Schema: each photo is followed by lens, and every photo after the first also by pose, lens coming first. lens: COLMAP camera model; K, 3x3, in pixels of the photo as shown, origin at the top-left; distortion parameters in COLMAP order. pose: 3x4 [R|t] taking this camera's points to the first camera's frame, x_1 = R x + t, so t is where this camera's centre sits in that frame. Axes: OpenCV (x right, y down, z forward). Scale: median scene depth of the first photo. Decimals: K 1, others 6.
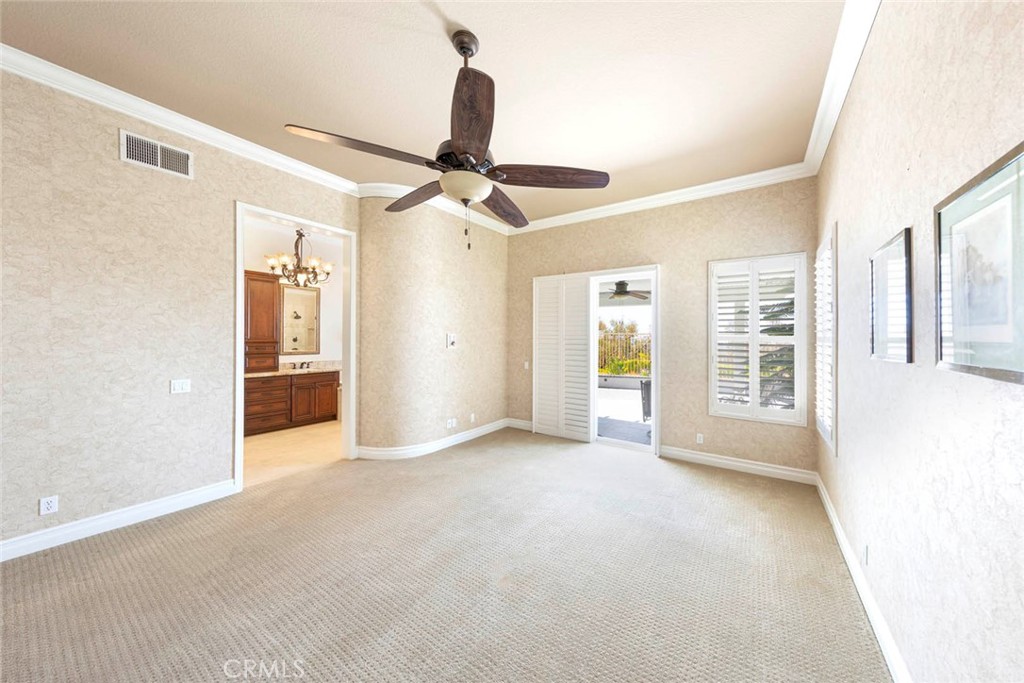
lens RADIAL K [[324.5, 0, 514.6], [0, 324.5, 338.6], [0, 0, 1]] dist [0.011422, -0.000275]
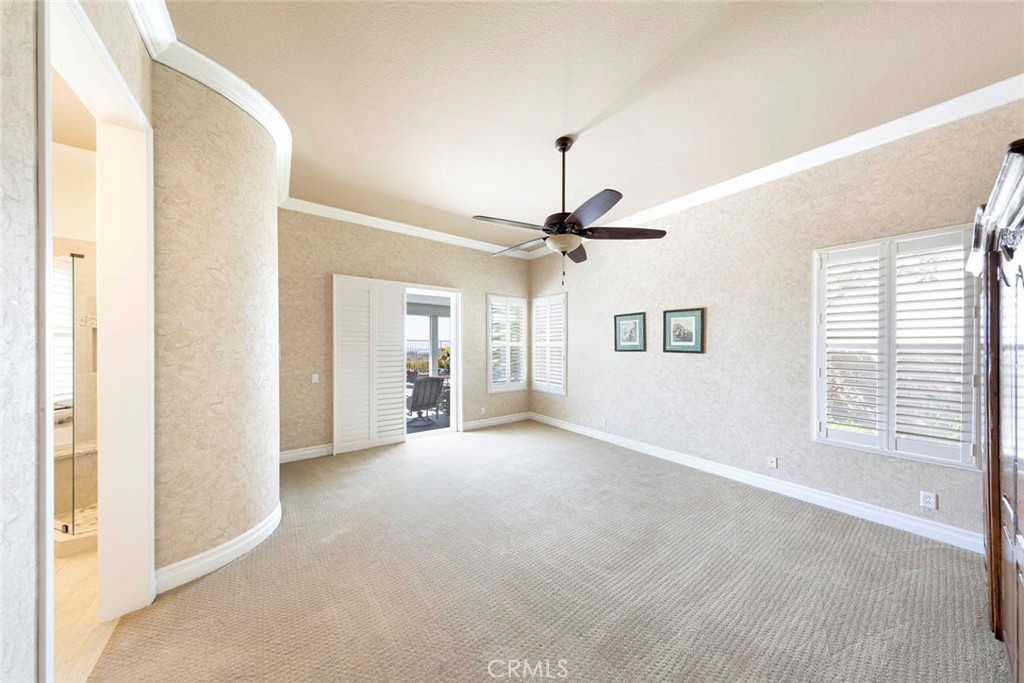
lens RADIAL K [[324.5, 0, 513.1], [0, 324.5, 342.3], [0, 0, 1]] dist [0.011422, -0.000275]
pose [[0.356930, -0.003428, 0.934125, -0.735739], [0.004795, 0.999987, 0.001837, -0.009587], [-0.934119, 0.003824, 0.356941, 0.321869]]
